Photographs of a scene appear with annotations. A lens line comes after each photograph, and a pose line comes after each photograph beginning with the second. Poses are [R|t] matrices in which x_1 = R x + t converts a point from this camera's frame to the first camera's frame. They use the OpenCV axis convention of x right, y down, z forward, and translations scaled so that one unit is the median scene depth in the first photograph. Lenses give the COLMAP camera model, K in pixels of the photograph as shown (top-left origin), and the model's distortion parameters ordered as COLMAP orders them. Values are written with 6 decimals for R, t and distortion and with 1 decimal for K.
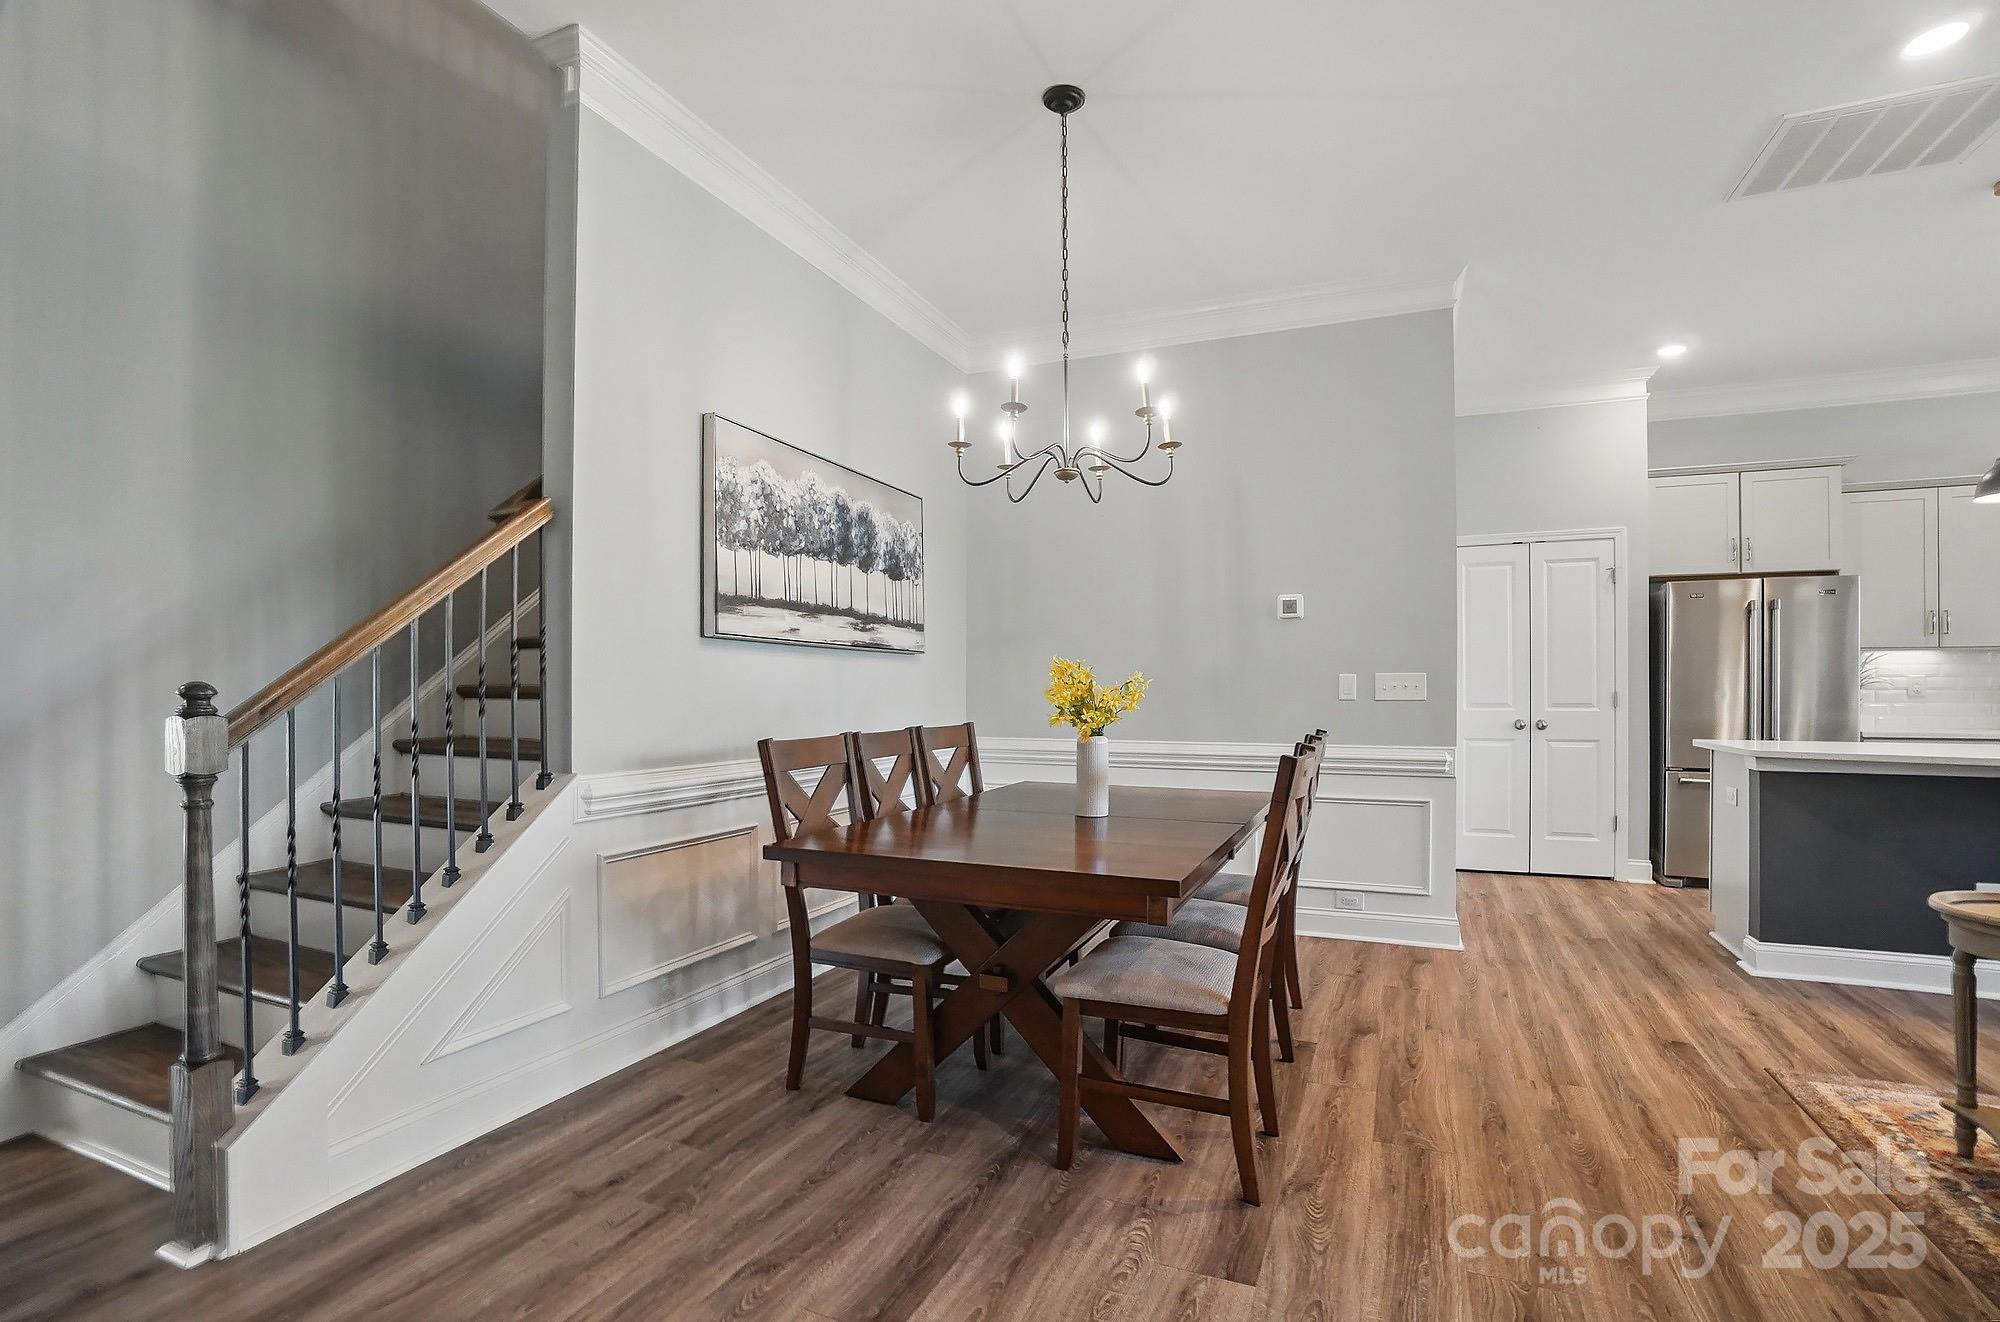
lens RADIAL K [[929.5, 0, 1000.0], [0, 929.5, 661.0], [0, 0, 1]] dist [-0.067054, 0.022843]
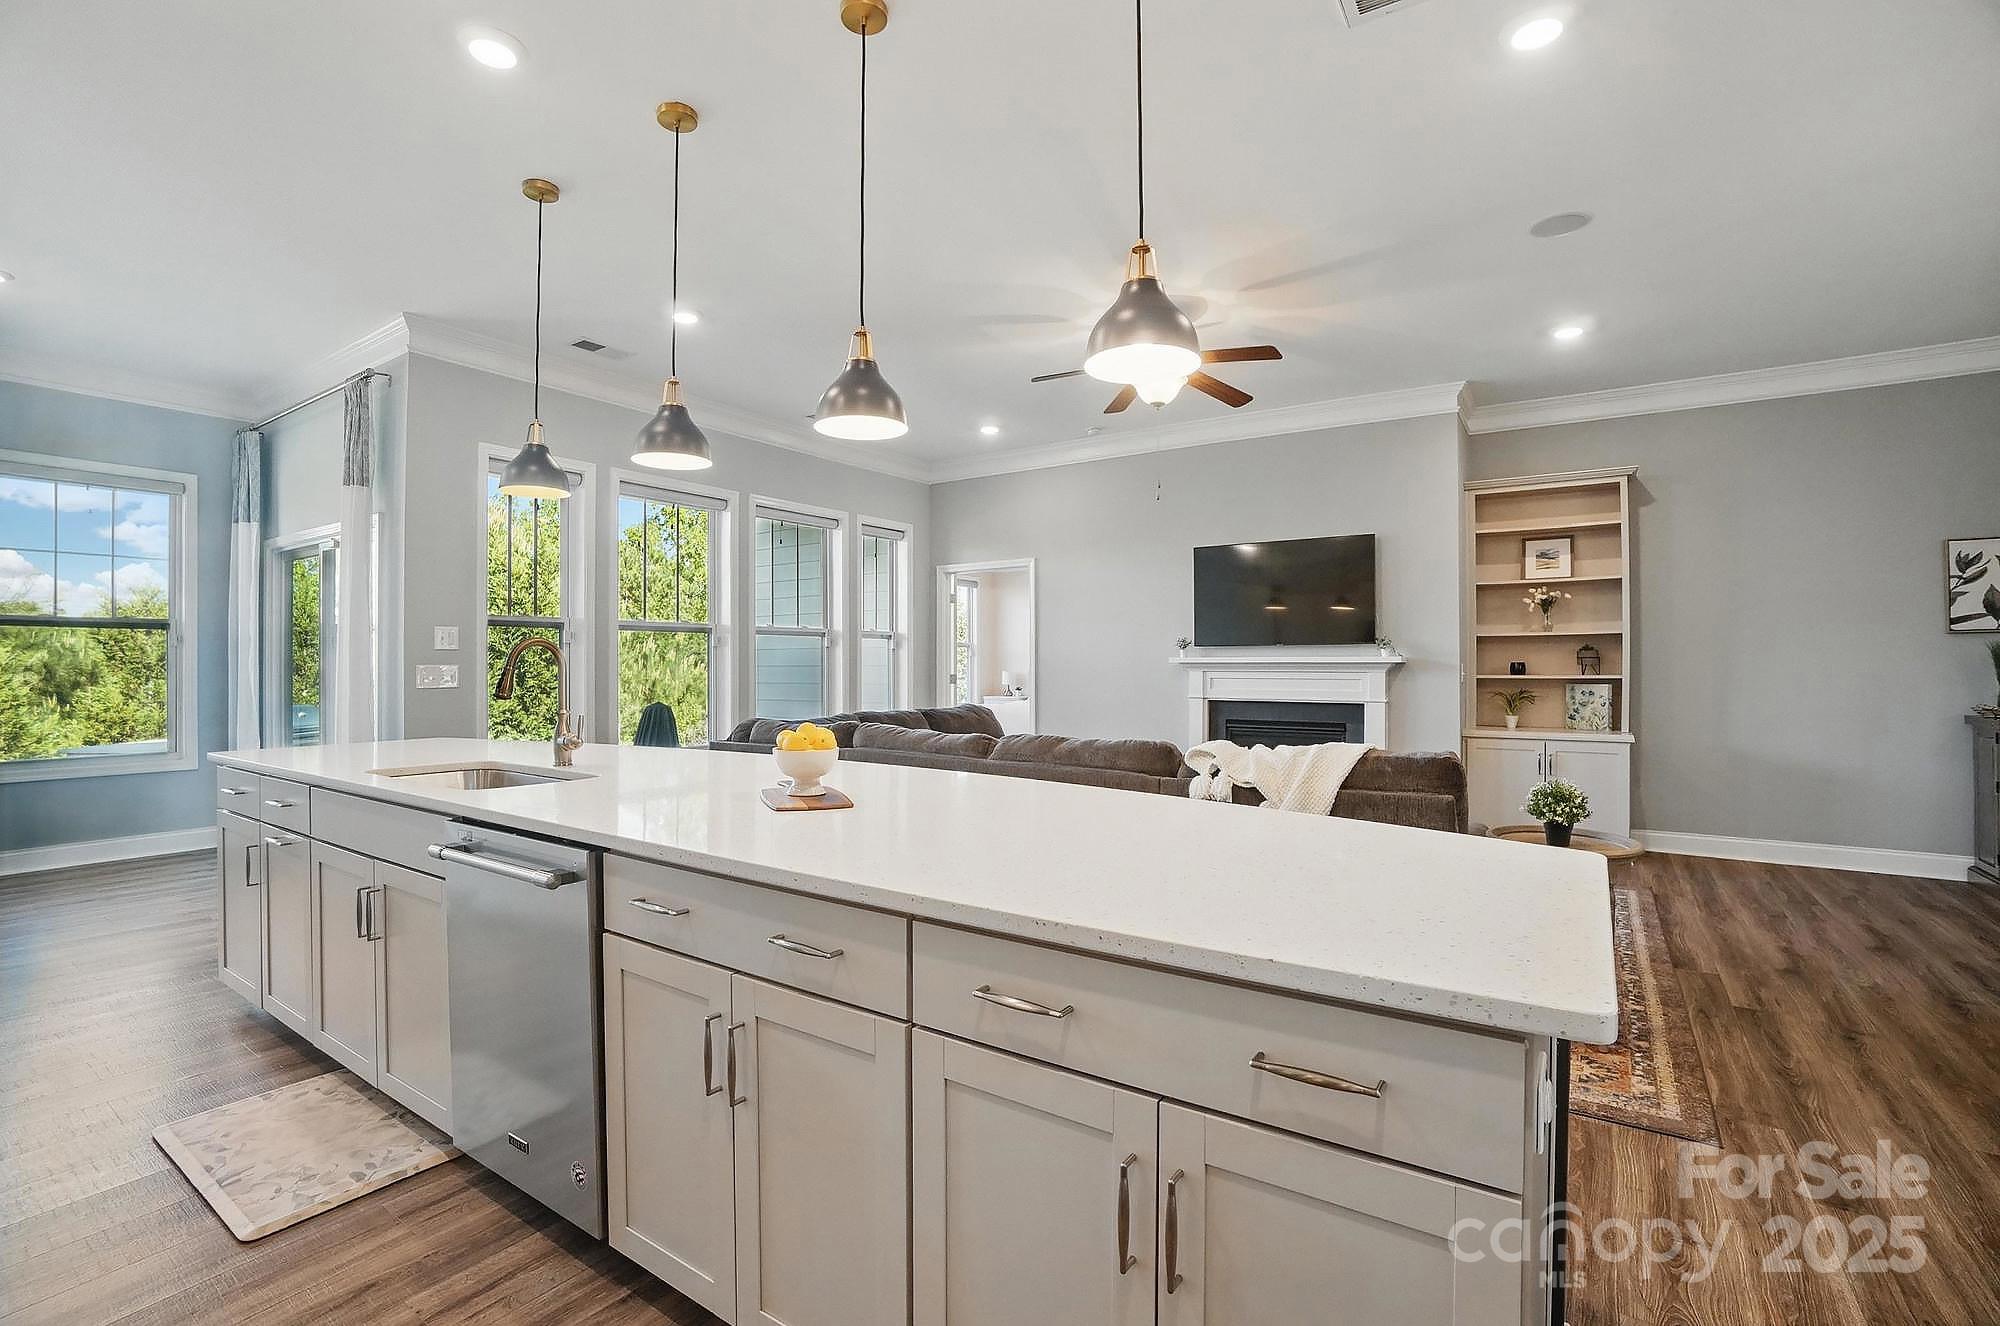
lens RADIAL K [[900.0, 0, 1000.0], [0, 900.0, 663.0], [0, 0, 1]] dist [-0.064095, 0.023851]
pose [[-0.983571, 0.003781, 0.180483, 1.167536], [-0.002220, 0.999452, -0.033038, 0.027997], [-0.180509, -0.032896, -0.983023, 1.637374]]
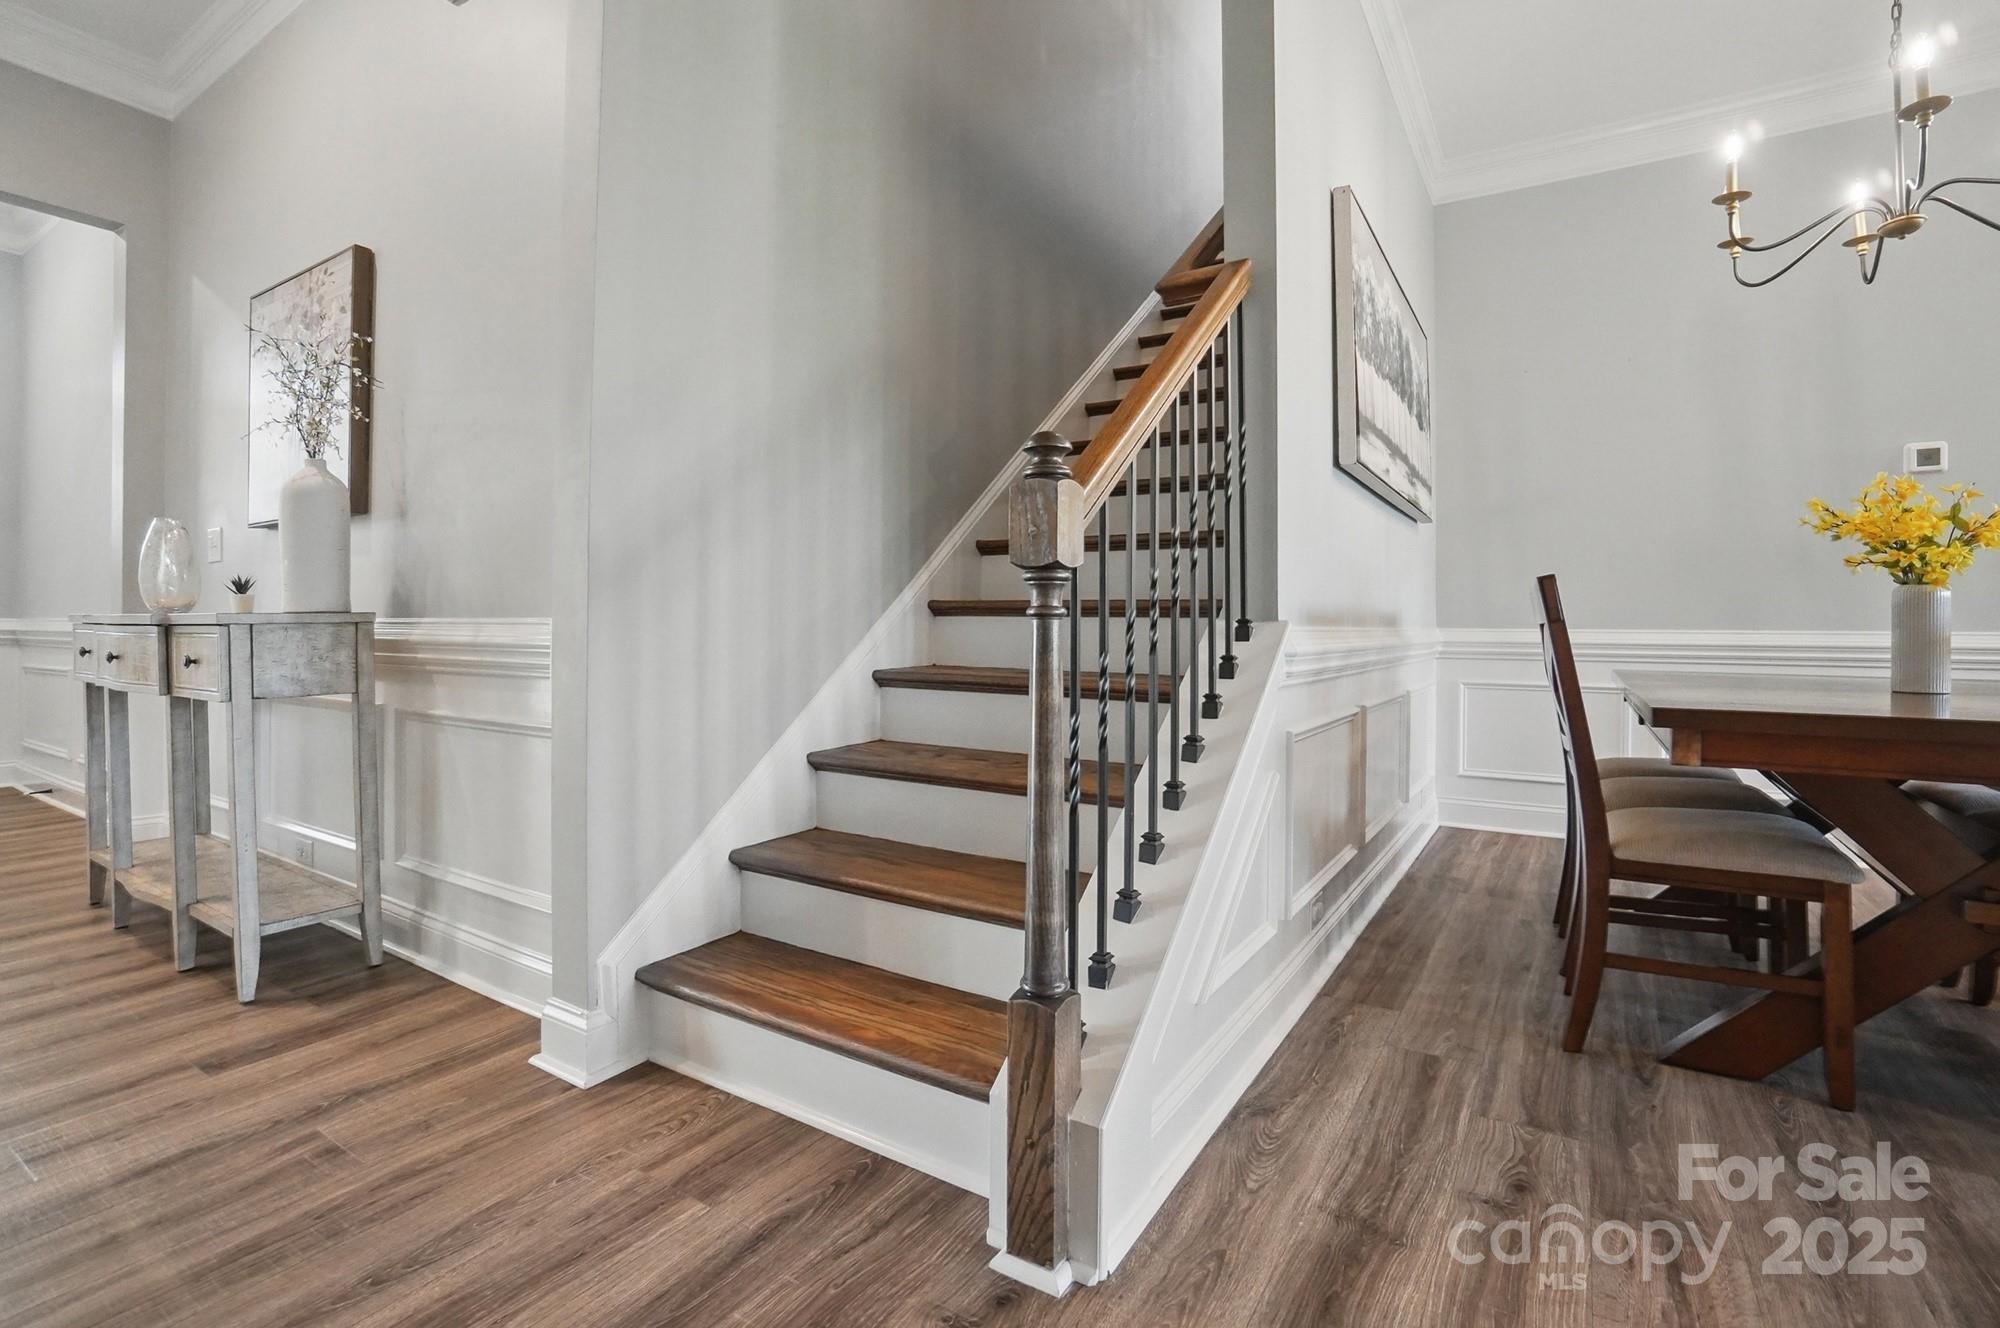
lens RADIAL K [[925.3, 0, 1002.0], [0, 925.3, 608.8], [0, 0, 1]] dist [-0.030149, 0.000443]
pose [[0.988751, 0.003814, -0.149525, -0.515992], [-0.002266, 0.999942, 0.010519, 0.093101], [0.149557, -0.010061, 0.988702, 0.188035]]
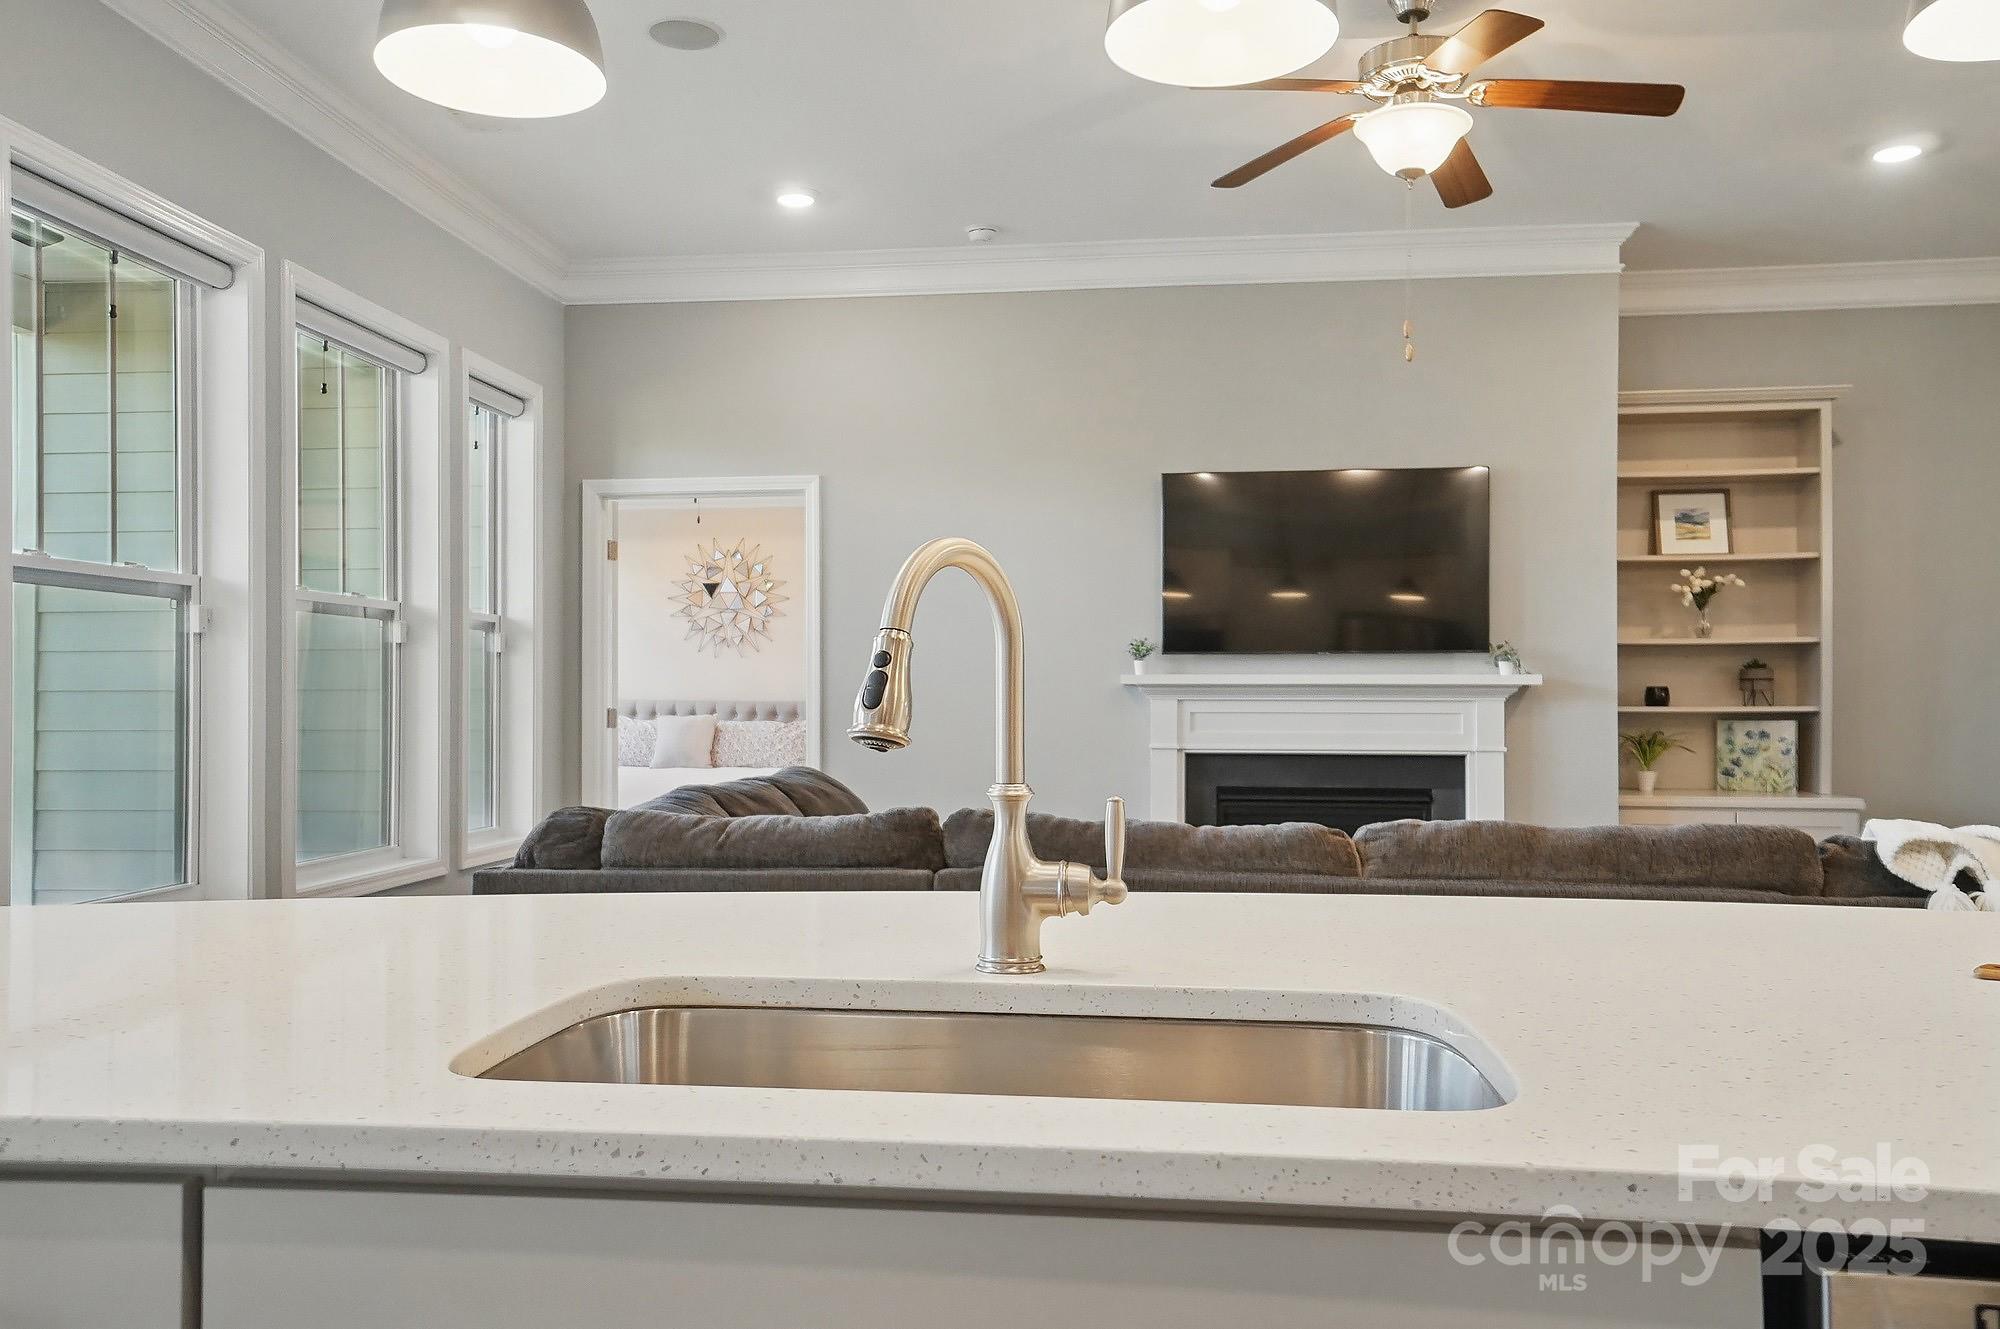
lens RADIAL K [[1538.8, 0, 1005.0], [0, 1538.8, 685.6], [0, 0, 1]] dist [0.036522, 0.002600]
pose [[-0.955427, -0.002032, -0.295219, 1.872092], [0.010119, 0.999163, -0.039625, 0.033829], [0.295053, -0.040846, -0.954608, 1.307358]]
